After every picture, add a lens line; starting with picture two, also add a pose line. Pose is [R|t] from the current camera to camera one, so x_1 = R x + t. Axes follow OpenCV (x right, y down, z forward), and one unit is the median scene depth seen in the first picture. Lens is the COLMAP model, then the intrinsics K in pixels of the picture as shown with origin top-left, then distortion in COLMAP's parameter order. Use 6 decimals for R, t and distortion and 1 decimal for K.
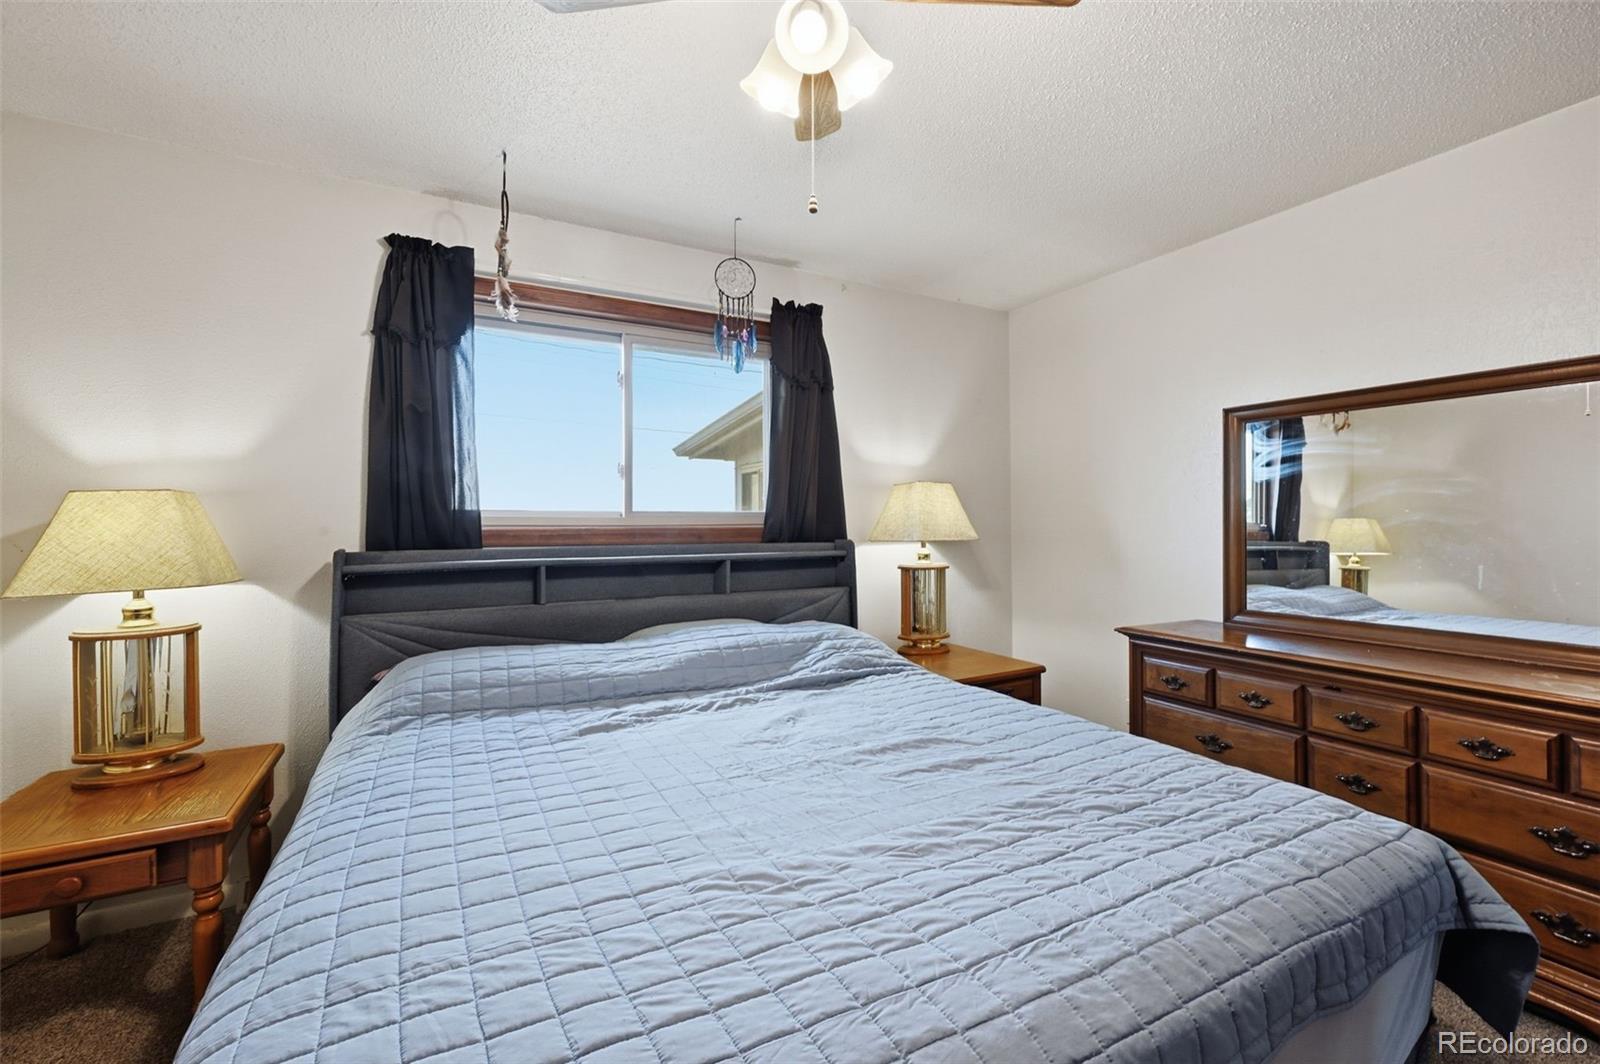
lens RADIAL K [[670.6, 0, 800.0], [0, 670.6, 532.0], [0, 0, 1]] dist [-0.000368, -0.000312]
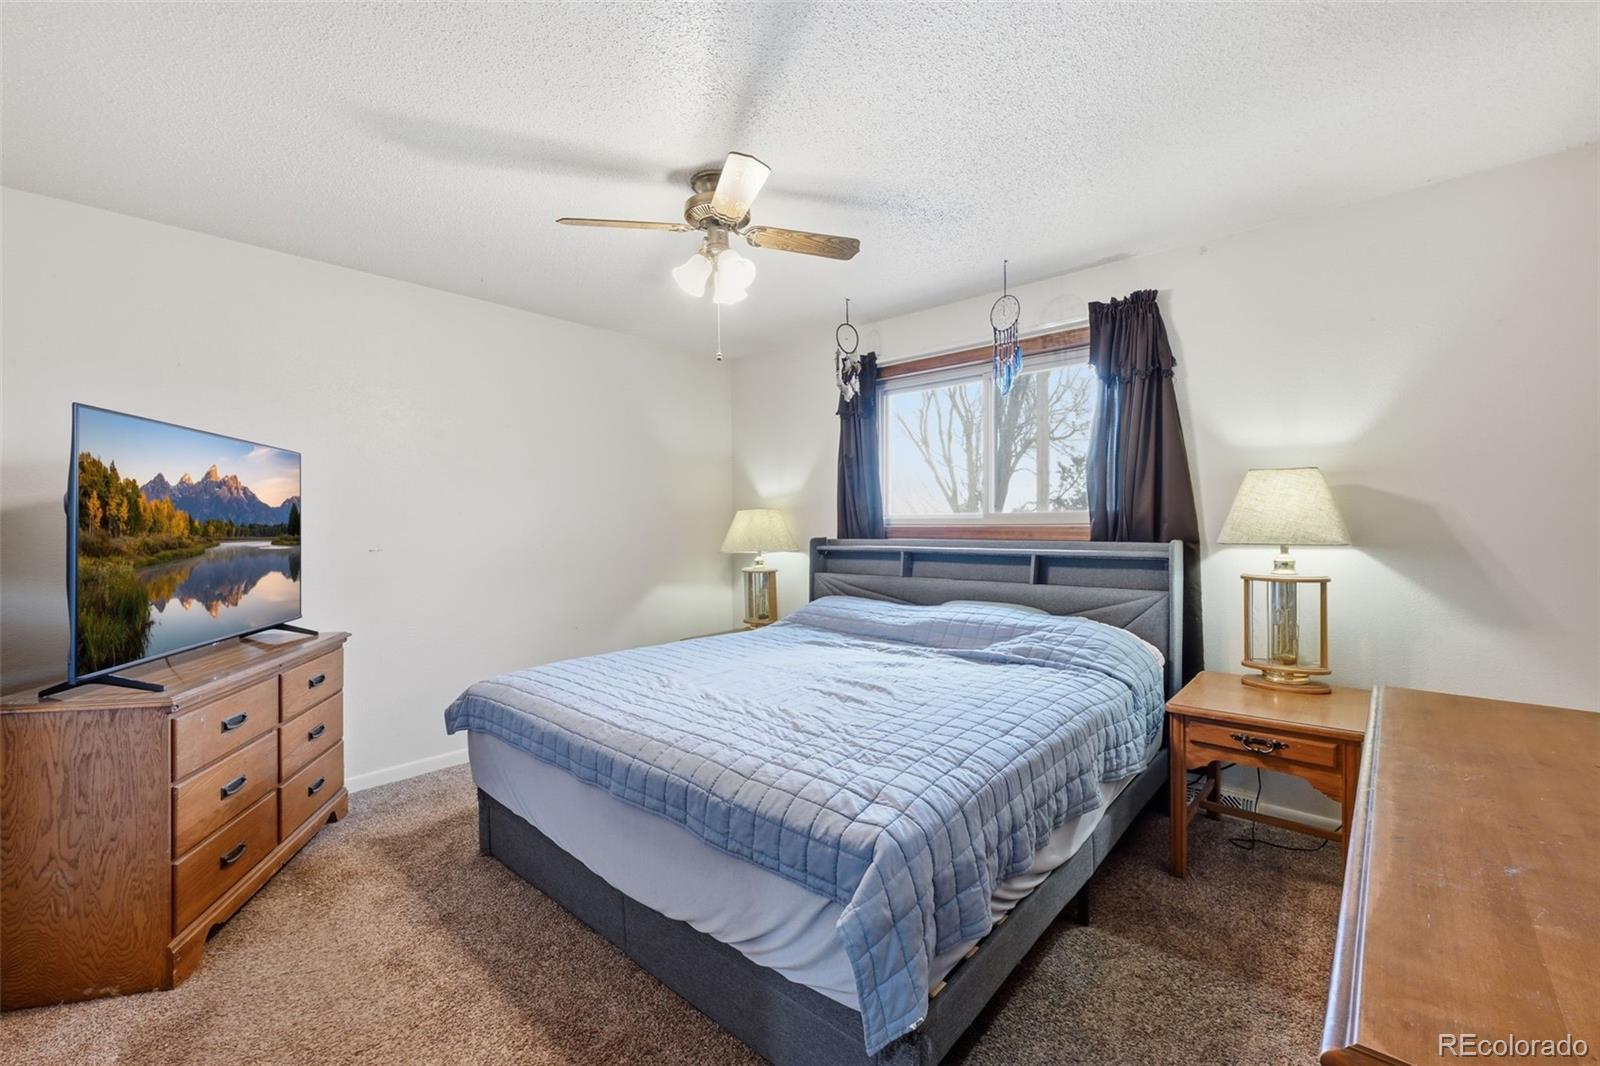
lens RADIAL K [[675.1, 0, 804.4], [0, 675.1, 536.7], [0, 0, 1]] dist [-0.000345, -0.000037]
pose [[0.334191, 0.018009, -0.942333, 0.946454], [-0.010105, 0.999828, 0.015524, -0.002665], [0.942451, 0.004335, 0.334315, 0.288643]]
